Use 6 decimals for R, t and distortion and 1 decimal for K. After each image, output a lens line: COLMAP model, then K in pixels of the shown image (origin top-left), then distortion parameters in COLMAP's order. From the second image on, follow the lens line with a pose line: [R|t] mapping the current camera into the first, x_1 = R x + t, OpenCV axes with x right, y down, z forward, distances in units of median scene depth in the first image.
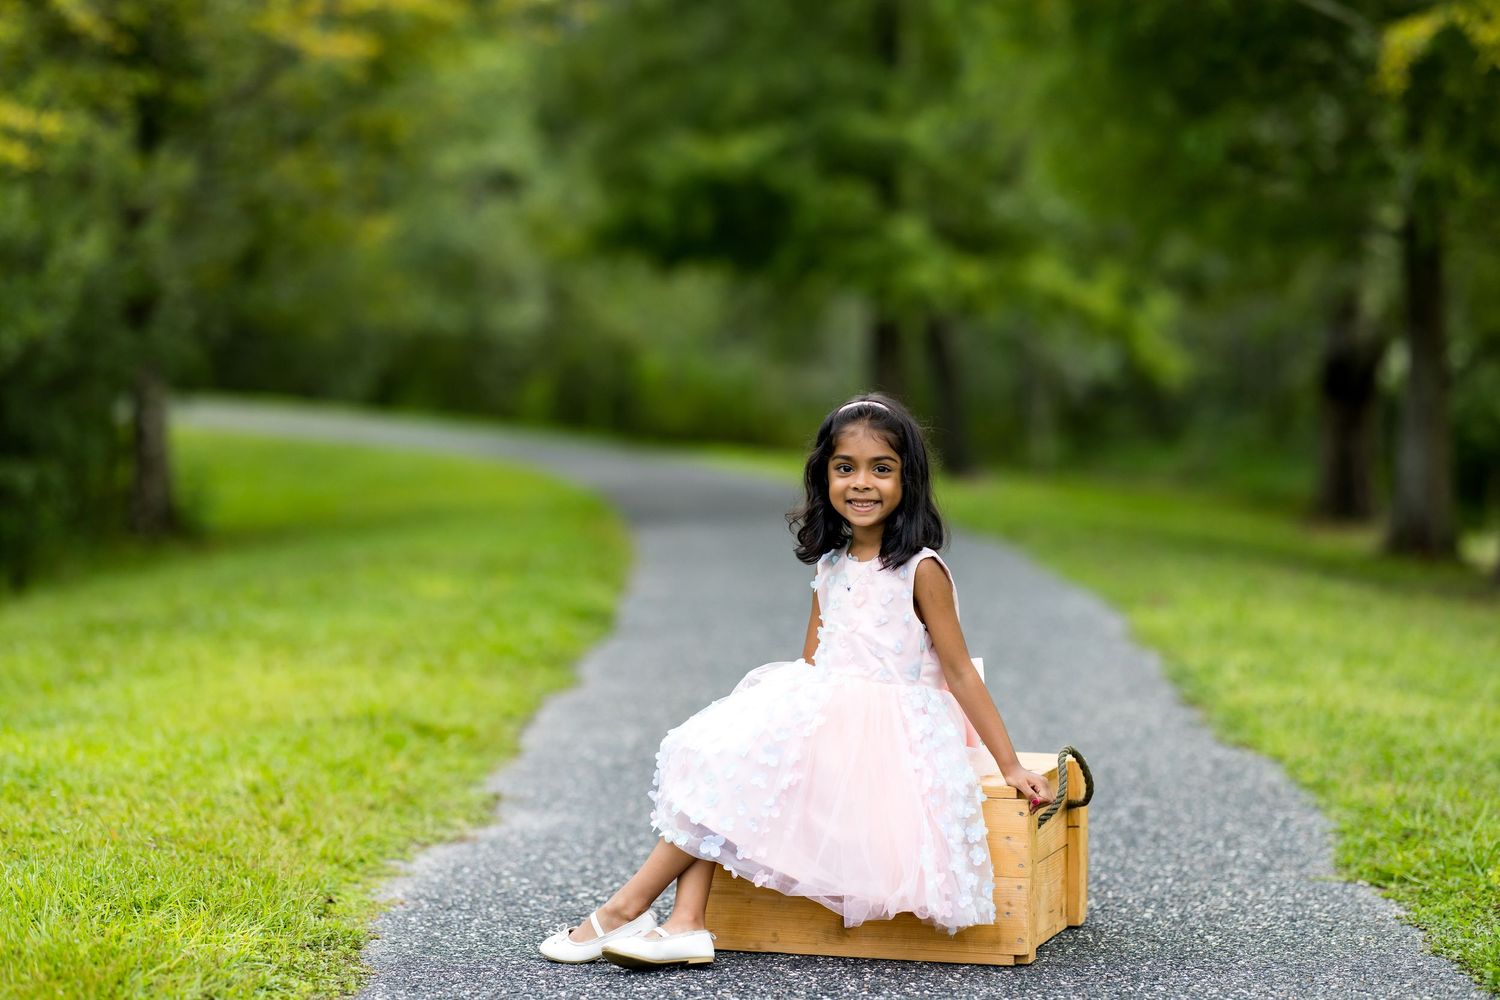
lens RADIAL K [[3979.0, 0, 750.0], [0, 3979.0, 500.0], [0, 0, 1]] dist [-0.049736, 0.963343]
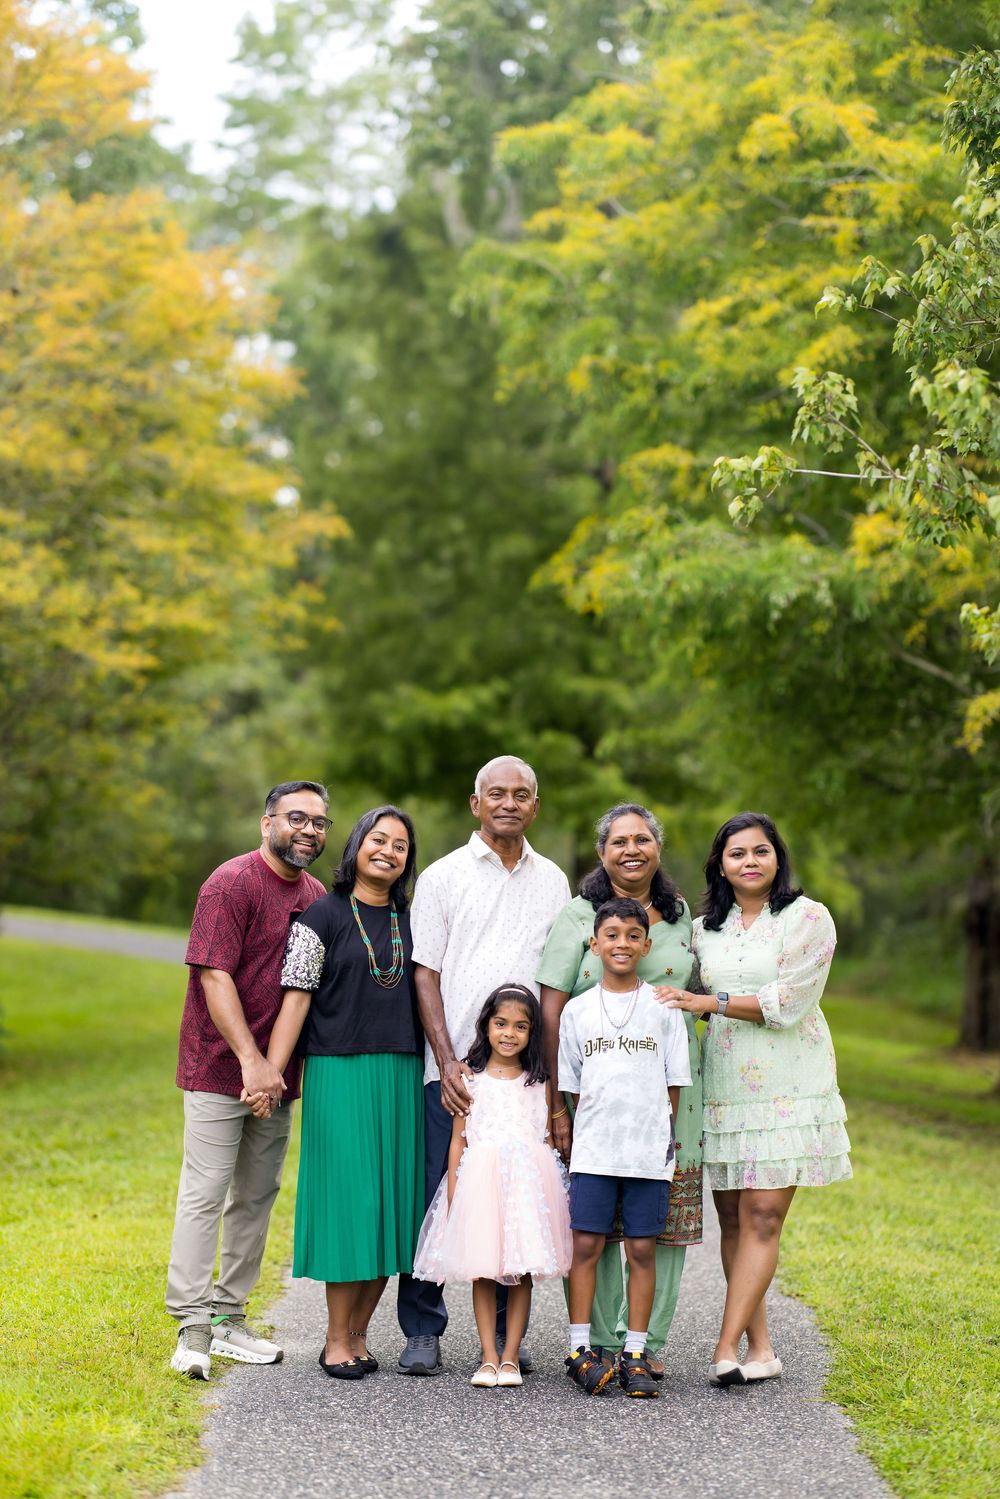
lens RADIAL K [[3976.4, 0, 455.3], [0, 3976.4, 755.3], [0, 0, 1]] dist [-0.049736, 0.963343]
pose [[0.999844, 0.016910, -0.005024, 0.002313], [-0.017143, 0.998568, -0.050668, -0.018623], [0.004160, 0.050746, 0.998703, -0.139409]]
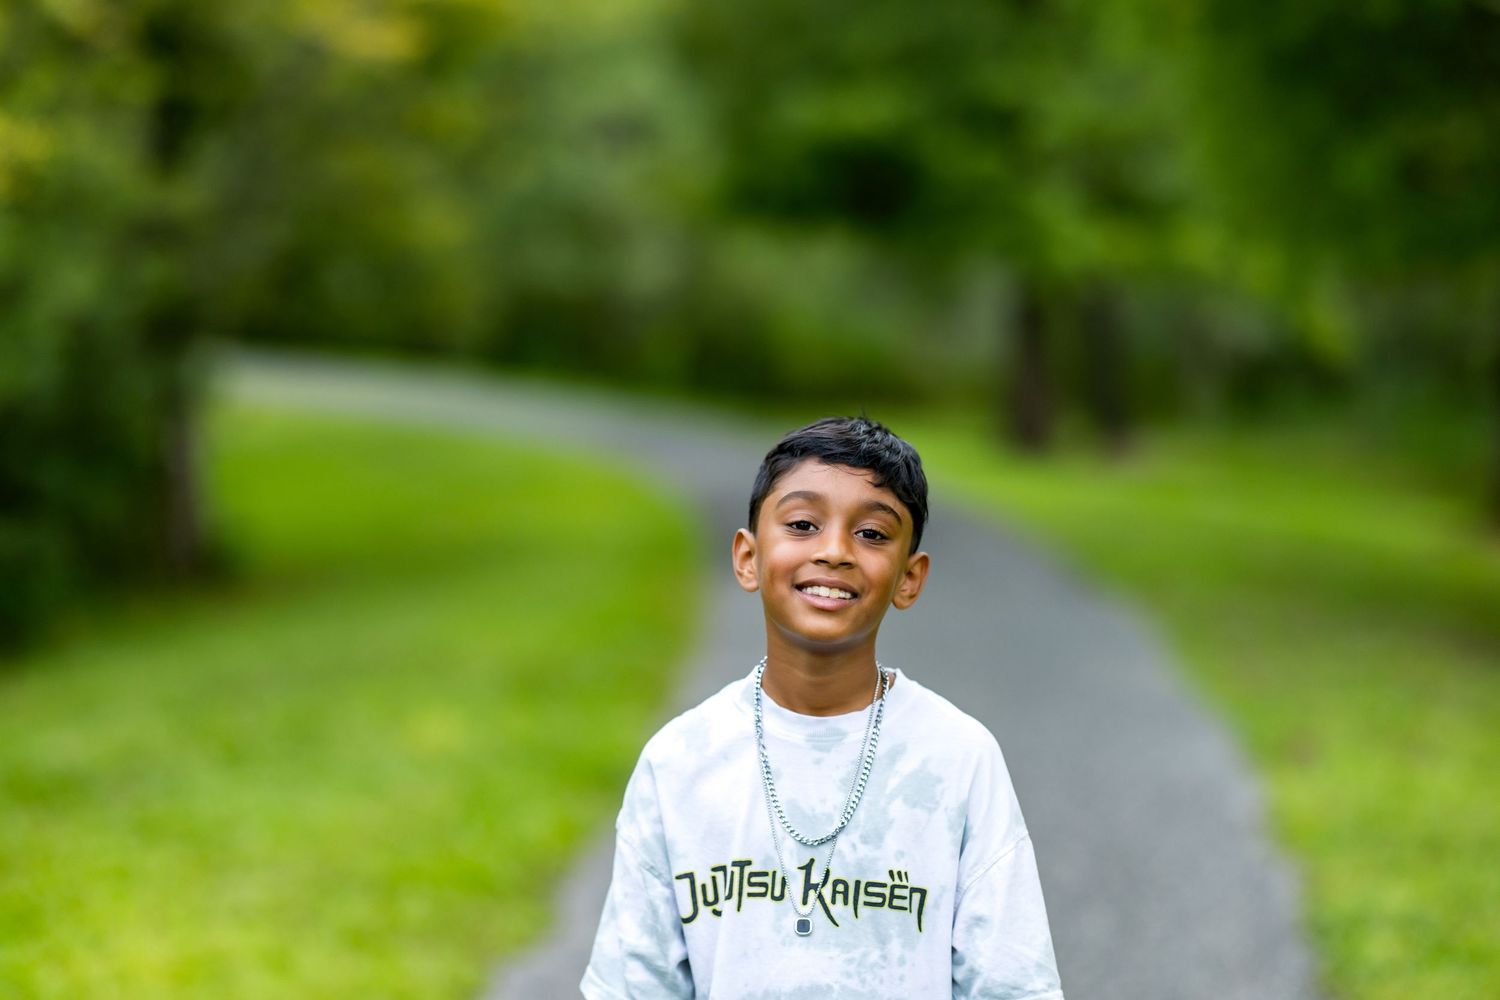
lens RADIAL K [[3979.0, 0, 750.0], [0, 3979.0, 500.0], [0, 0, 1]] dist [-0.049736, 0.963343]
pose [[0.999003, -0.005054, -0.044354, 0.012085], [0.006156, 0.999675, 0.024747, -0.023359], [0.044215, -0.024995, 0.998709, 0.085595]]
